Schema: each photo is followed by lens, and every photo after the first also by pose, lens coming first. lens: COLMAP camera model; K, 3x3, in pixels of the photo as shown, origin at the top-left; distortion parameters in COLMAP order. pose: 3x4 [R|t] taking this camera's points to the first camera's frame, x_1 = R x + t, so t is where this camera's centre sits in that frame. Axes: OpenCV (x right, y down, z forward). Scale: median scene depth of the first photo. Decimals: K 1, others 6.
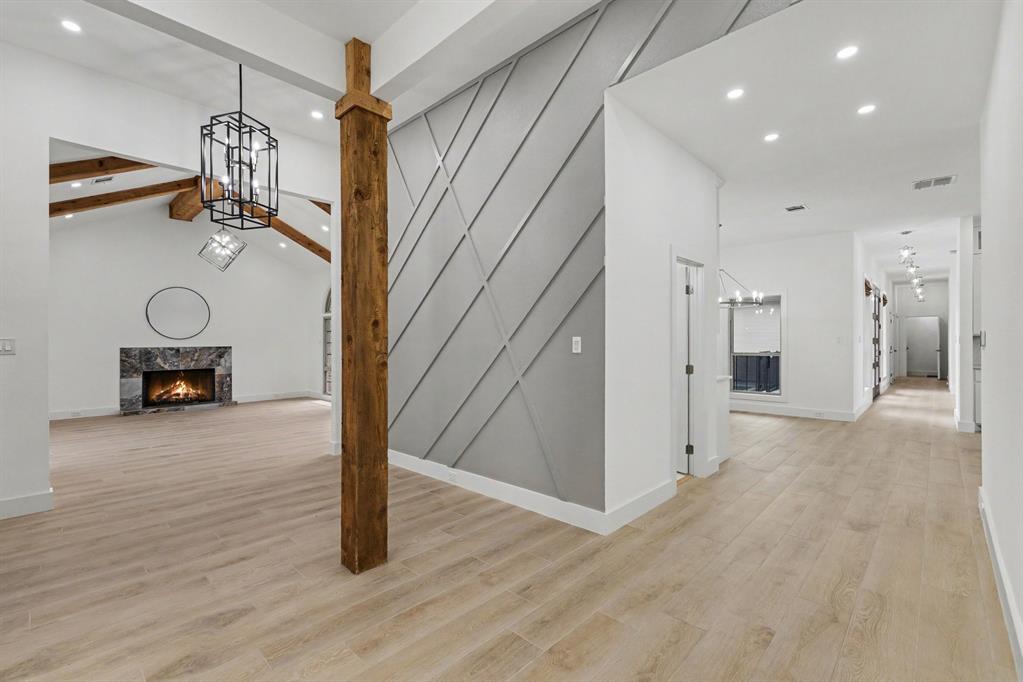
lens RADIAL K [[451.8, 0, 506.9], [0, 451.8, 339.7], [0, 0, 1]] dist [-0.000183, 0.000099]
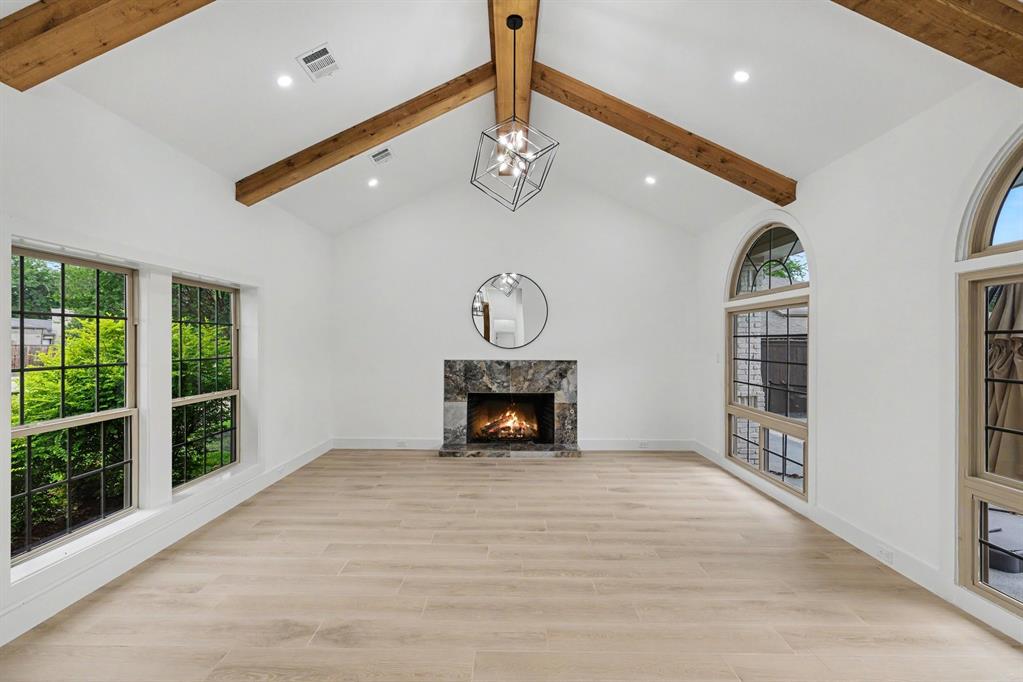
lens RADIAL K [[451.8, 0, 506.9], [0, 451.8, 339.7], [0, 0, 1]] dist [-0.000183, 0.000099]
pose [[0.686712, 0.004684, -0.726915, -0.232119], [-0.004650, 0.999987, 0.002050, -0.016106], [0.726915, 0.001972, 0.686725, 0.530432]]
